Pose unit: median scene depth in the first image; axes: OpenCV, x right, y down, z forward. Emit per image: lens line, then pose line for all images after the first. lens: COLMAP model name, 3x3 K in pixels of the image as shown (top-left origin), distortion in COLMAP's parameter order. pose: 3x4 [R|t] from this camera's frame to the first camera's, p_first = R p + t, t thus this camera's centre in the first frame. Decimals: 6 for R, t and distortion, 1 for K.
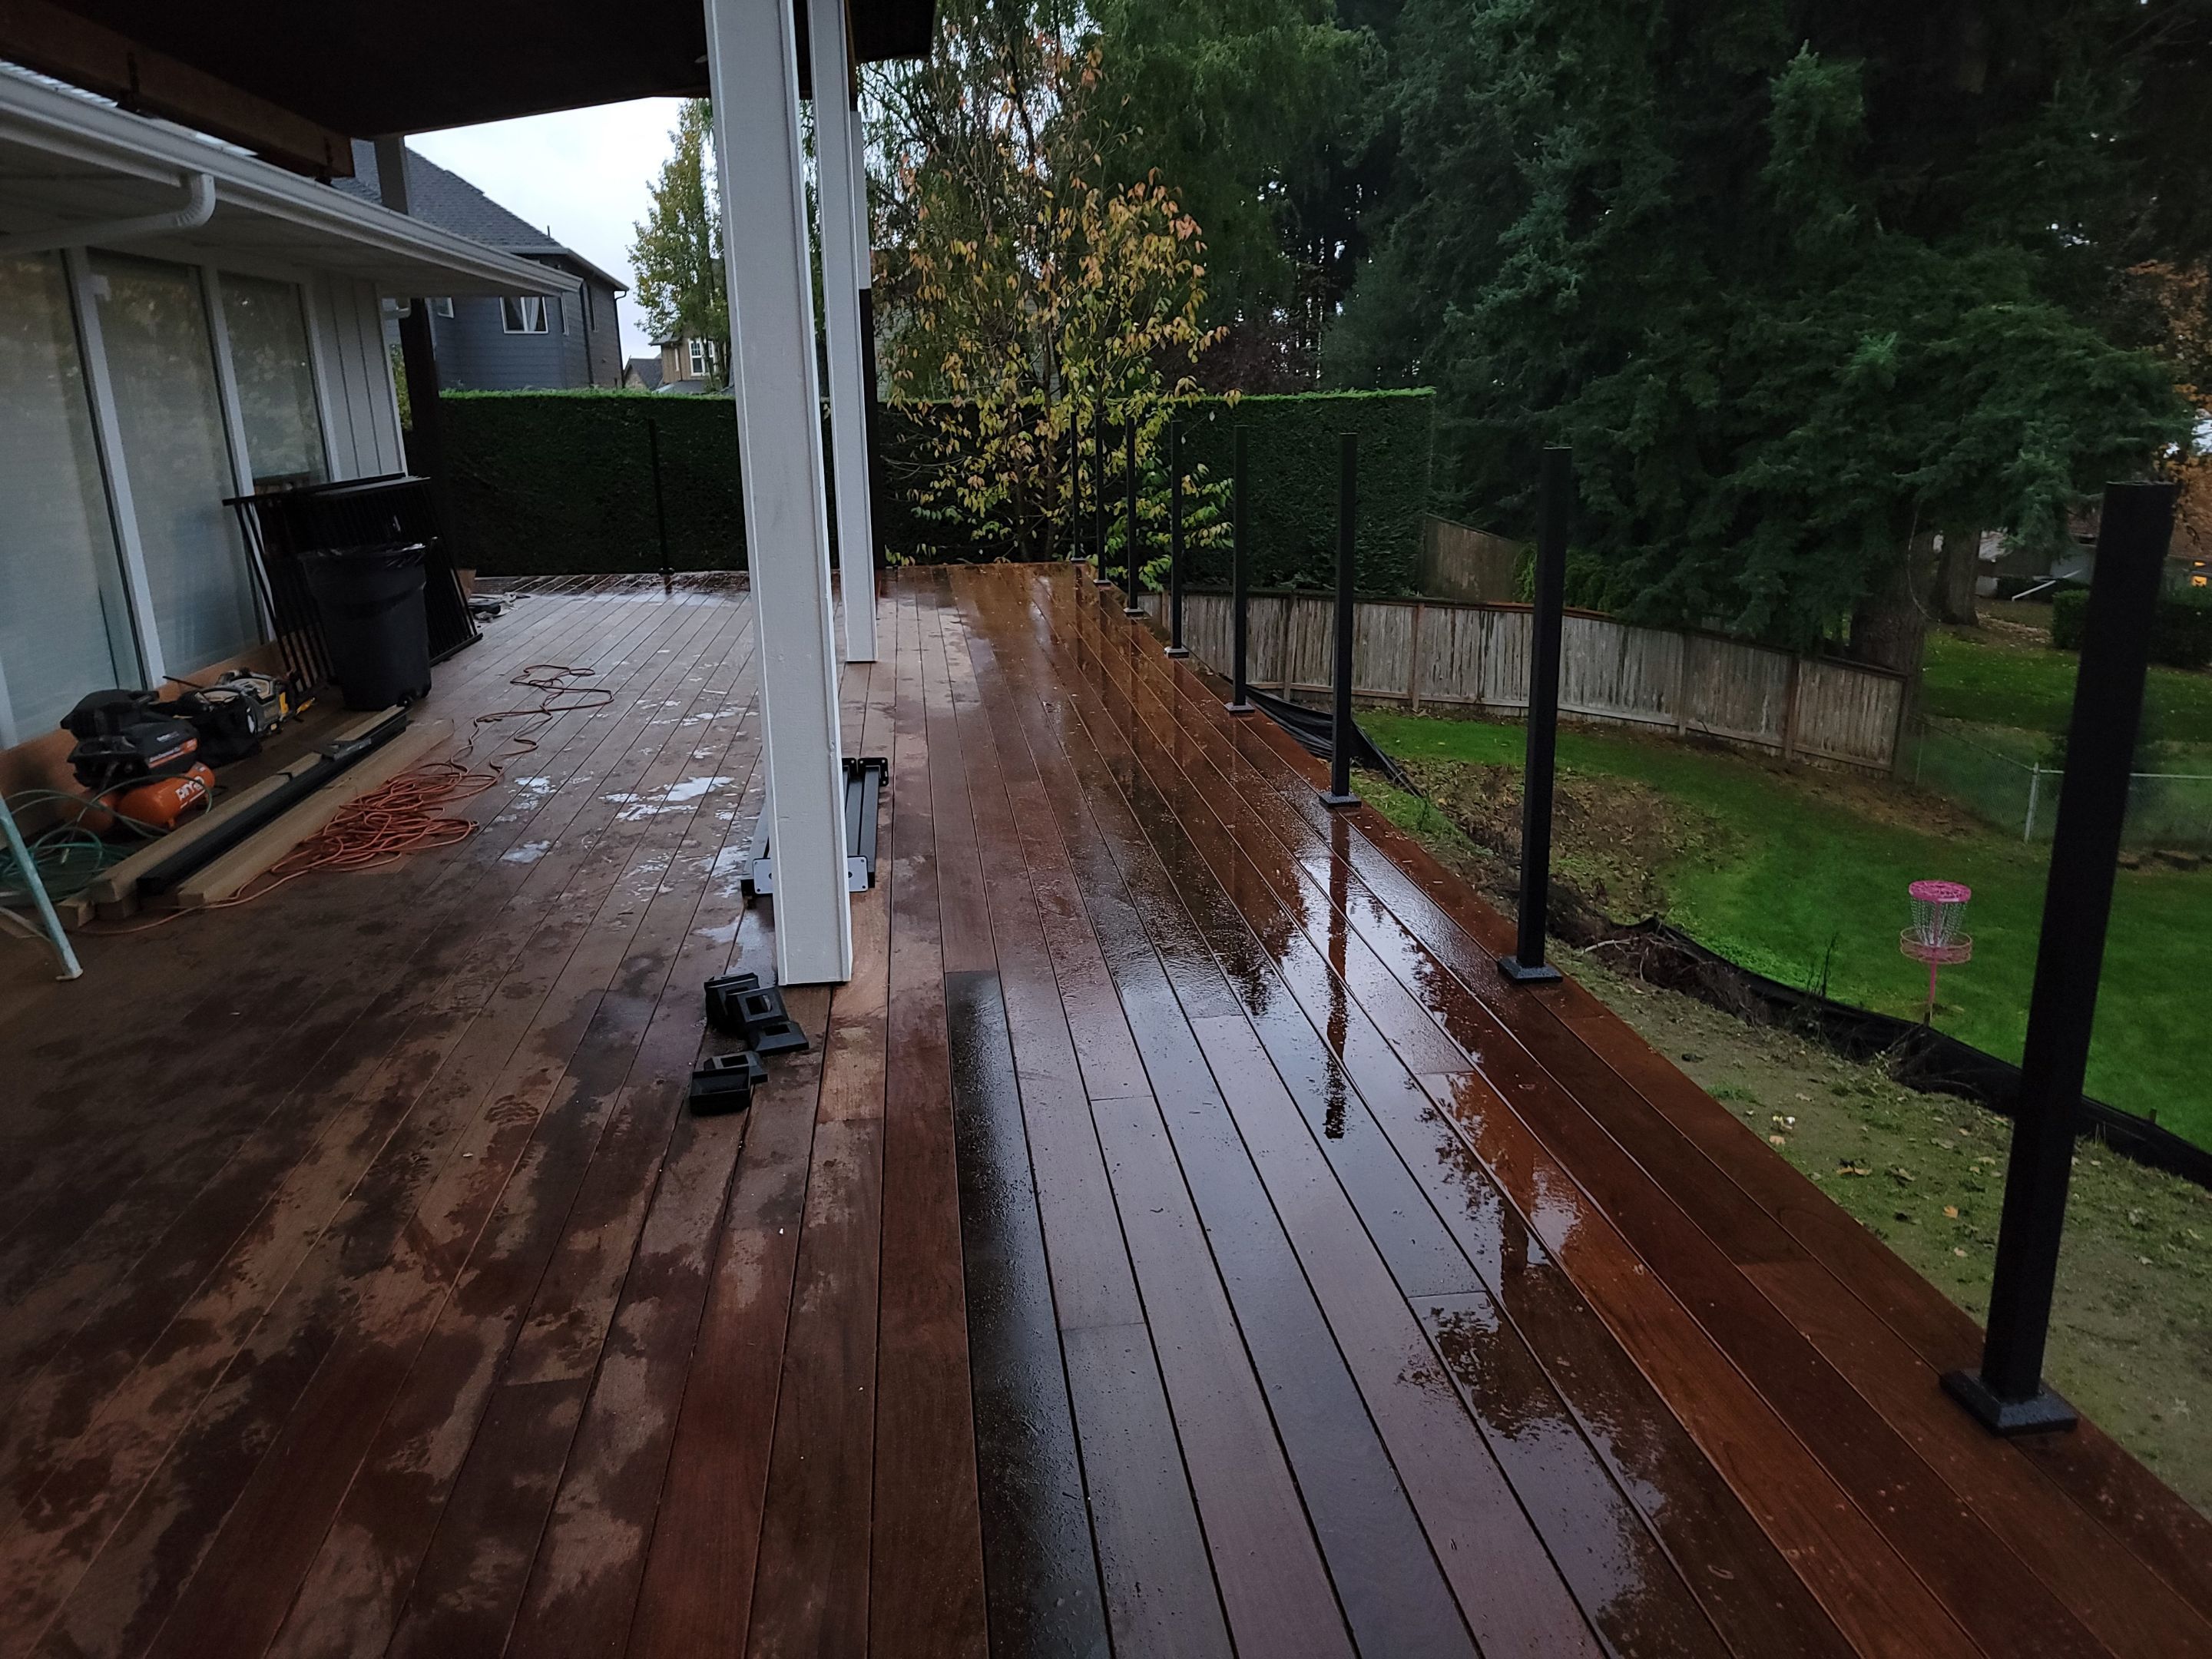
lens RADIAL K [[1537.2, 0, 1077.9], [0, 1537.2, 807.1], [0, 0, 1]] dist [0.079624, -0.056765]
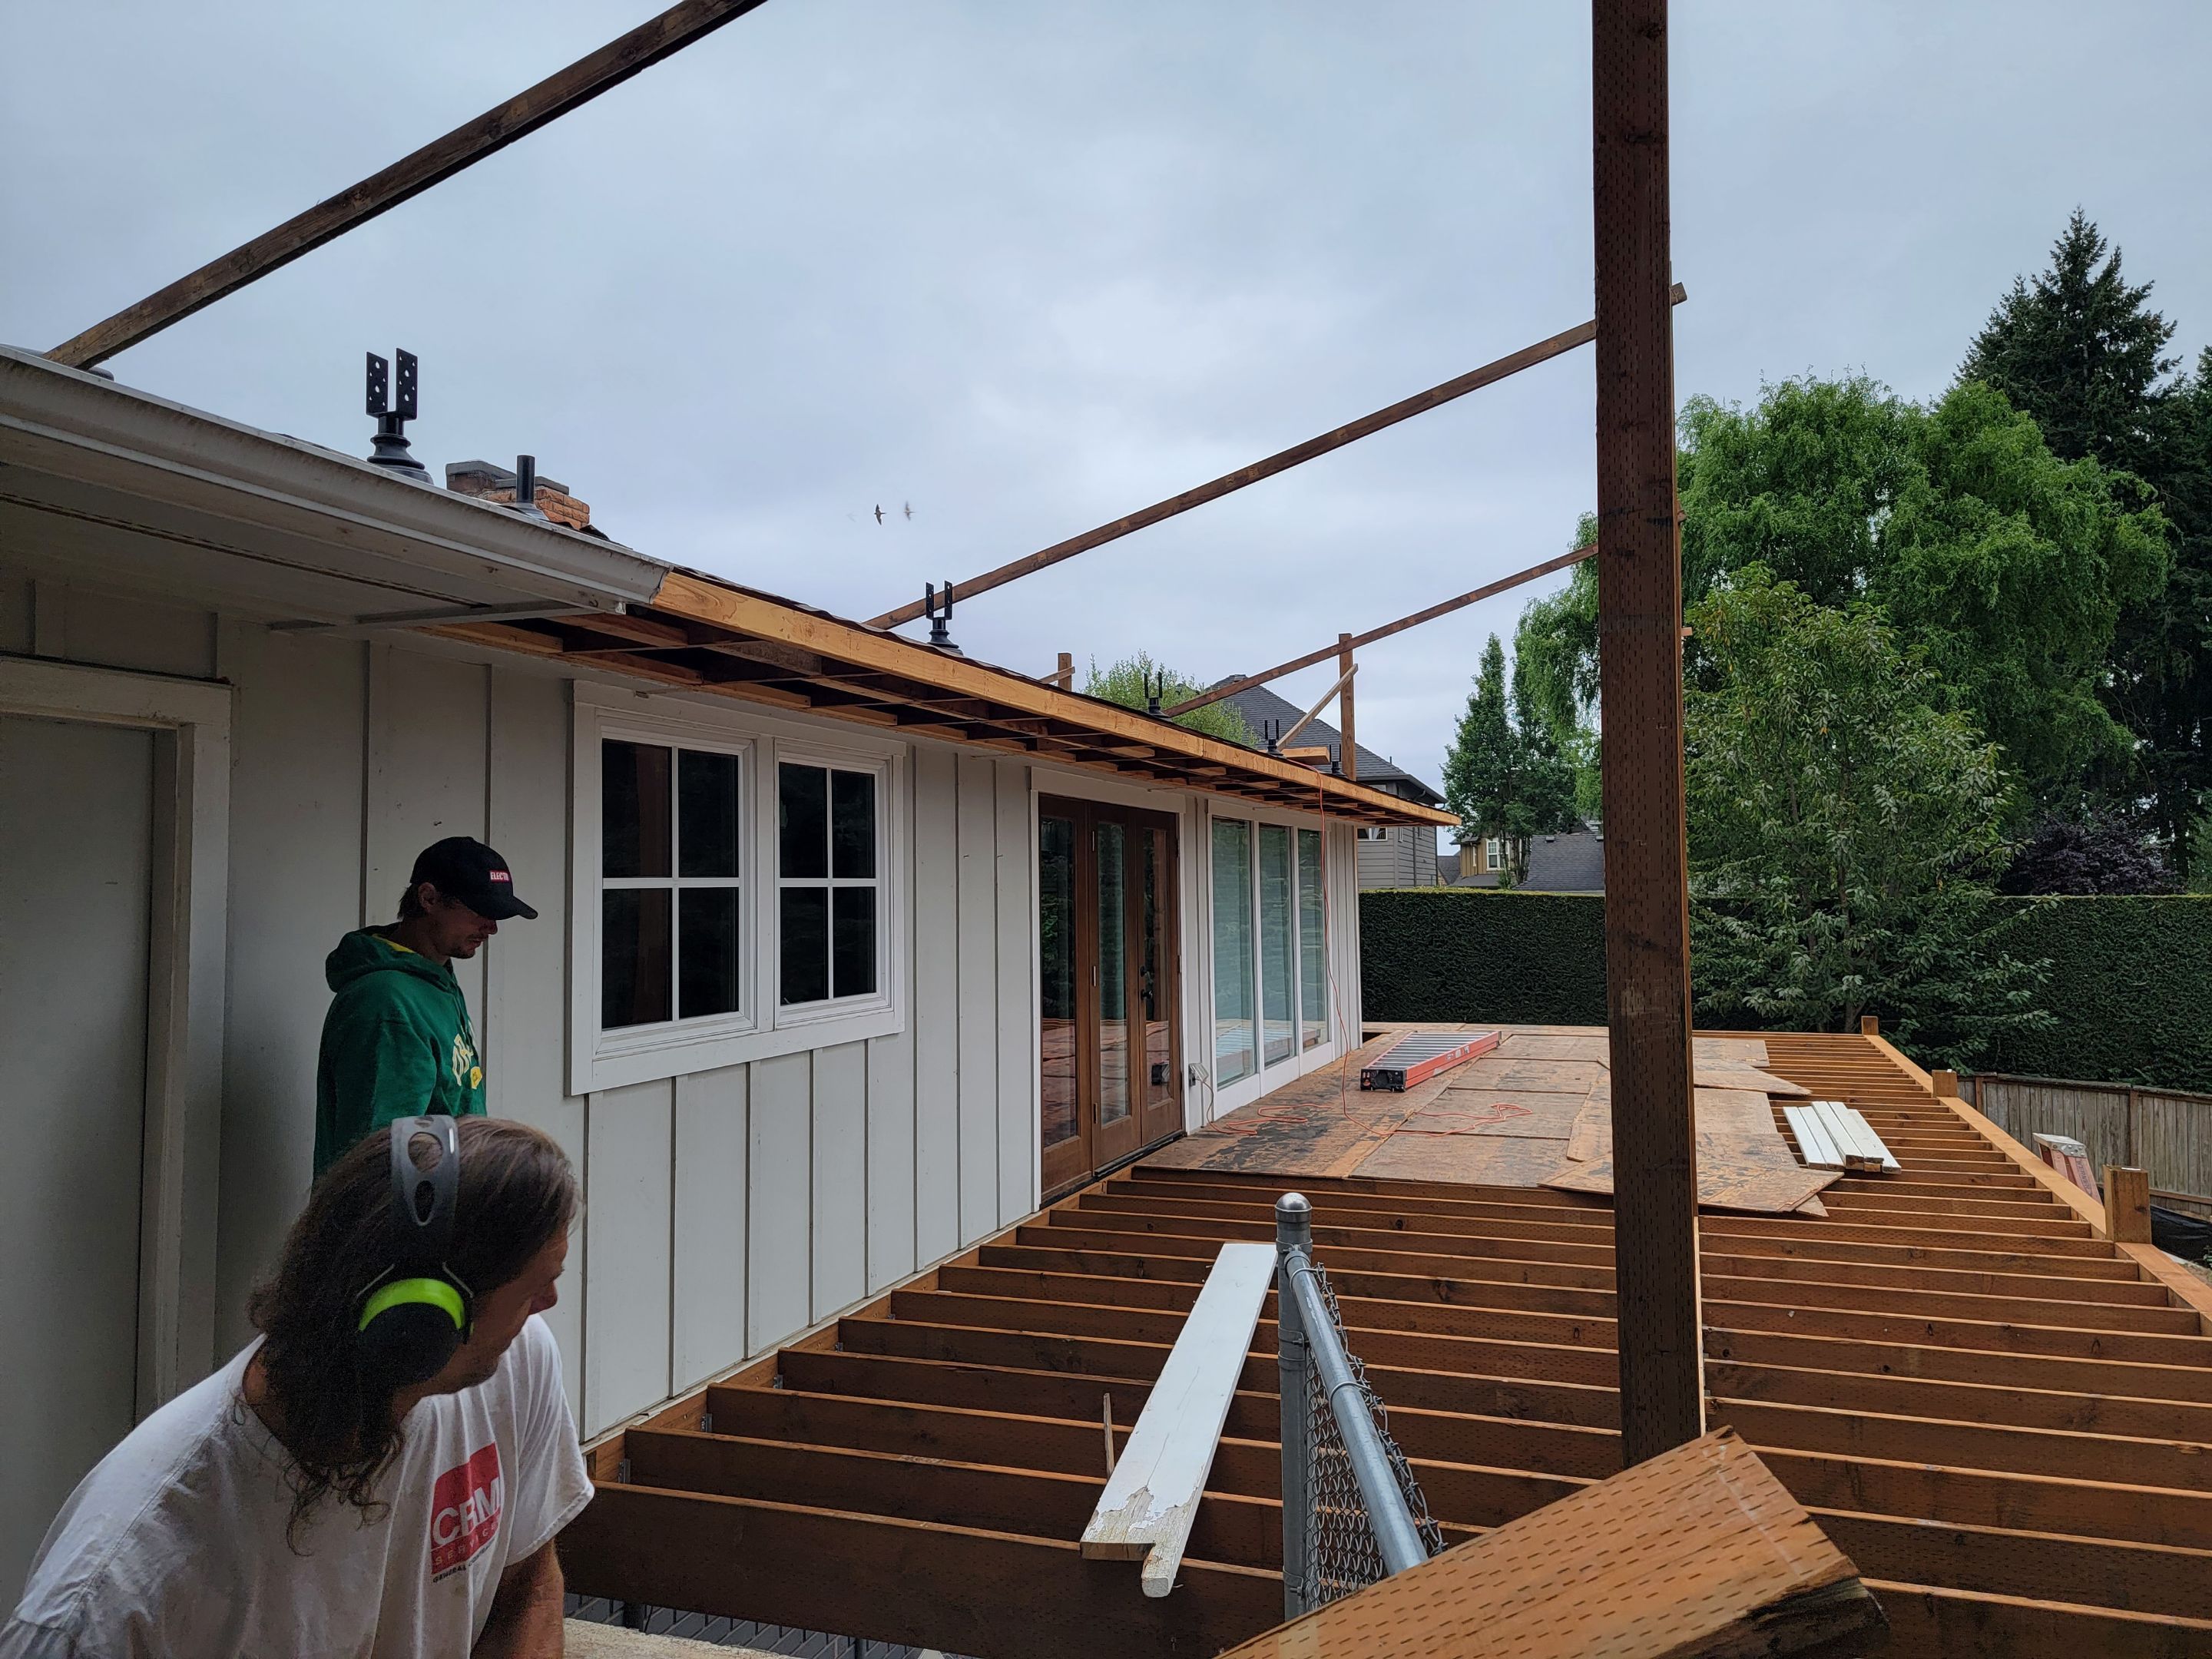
lens RADIAL K [[1537.2, 0, 1118.7], [0, 1537.2, 794.7], [0, 0, 1]] dist [0.079624, -0.056765]
pose [[0.894931, -0.021648, -0.445680, 0.020241], [-0.119781, 0.950506, -0.286690, 0.043286], [0.429828, 0.309951, 0.848044, -0.150275]]
